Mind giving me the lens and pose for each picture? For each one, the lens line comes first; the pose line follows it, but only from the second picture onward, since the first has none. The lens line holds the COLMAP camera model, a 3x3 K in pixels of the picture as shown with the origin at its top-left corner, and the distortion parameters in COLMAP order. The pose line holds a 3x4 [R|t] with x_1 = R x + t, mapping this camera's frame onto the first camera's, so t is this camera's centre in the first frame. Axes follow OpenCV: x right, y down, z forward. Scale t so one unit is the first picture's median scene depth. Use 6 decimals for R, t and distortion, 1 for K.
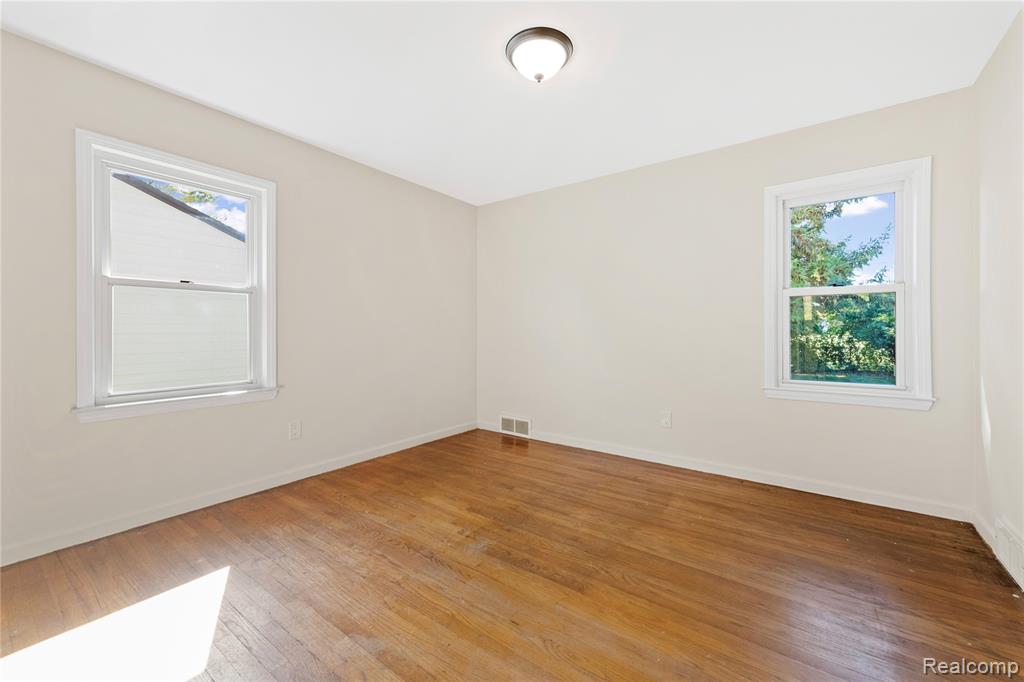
lens RADIAL K [[406.8, 0, 512.0], [0, 406.8, 336.0], [0, 0, 1]] dist [0.011371, -0.000777]
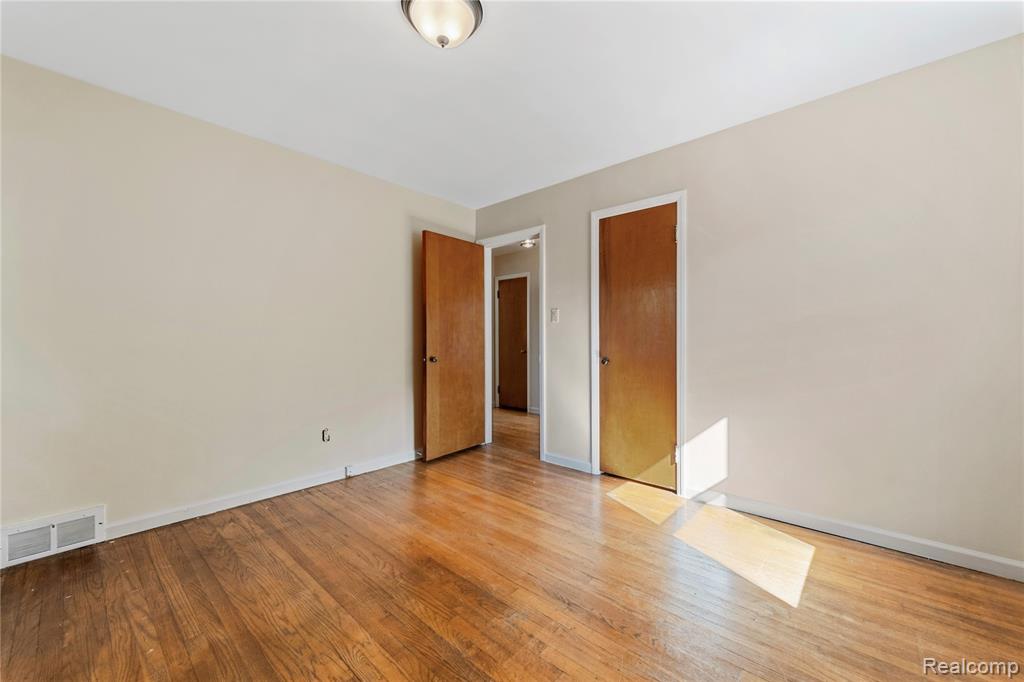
lens RADIAL K [[406.8, 0, 512.0], [0, 406.8, 338.3], [0, 0, 1]] dist [0.011371, -0.000777]
pose [[-0.995510, 0.001583, 0.094639, -0.152828], [0.002783, 0.999917, 0.012549, -0.031903], [-0.094612, 0.012756, -0.995433, 1.799549]]
